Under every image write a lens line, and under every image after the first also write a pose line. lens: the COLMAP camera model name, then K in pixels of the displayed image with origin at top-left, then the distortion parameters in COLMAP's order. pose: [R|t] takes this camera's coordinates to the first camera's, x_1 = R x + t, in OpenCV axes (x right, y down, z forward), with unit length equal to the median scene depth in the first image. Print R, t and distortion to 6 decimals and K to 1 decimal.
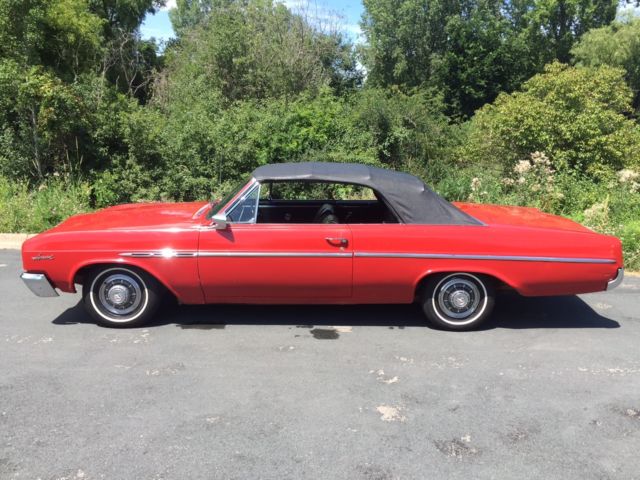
lens RADIAL K [[552.9, 0, 320.6], [0, 552.9, 239.2], [0, 0, 1]] dist [0.088983, -0.130313]
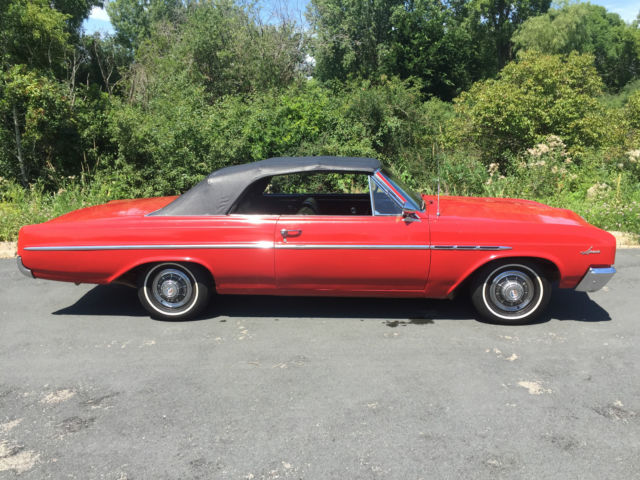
lens RADIAL K [[552.9, 0, 320.8], [0, 552.9, 241.2], [0, 0, 1]] dist [0.088983, -0.130313]
pose [[0.994016, -0.053283, 0.095362, -0.093031], [0.051758, 0.998490, 0.018392, -0.000504], [-0.096198, -0.013346, 0.995273, -0.001658]]
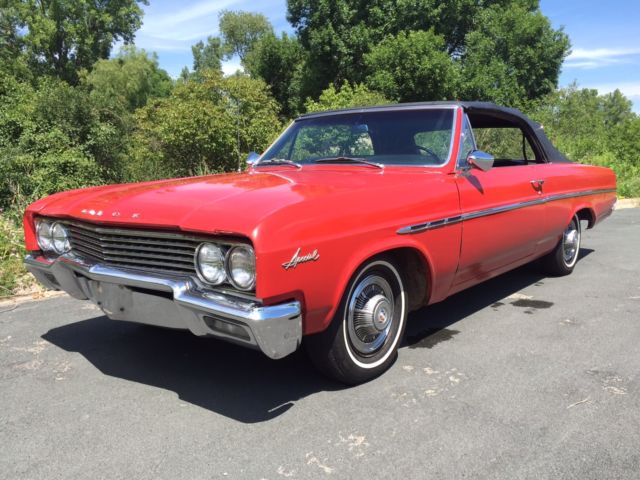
lens RADIAL K [[552.9, 0, 325.5], [0, 552.9, 238.3], [0, 0, 1]] dist [0.088983, -0.130313]
pose [[0.640242, -0.128251, 0.757391, -0.278131], [0.175701, 0.984276, 0.018146, 0.004273], [-0.747809, 0.121457, 0.652709, 0.248039]]
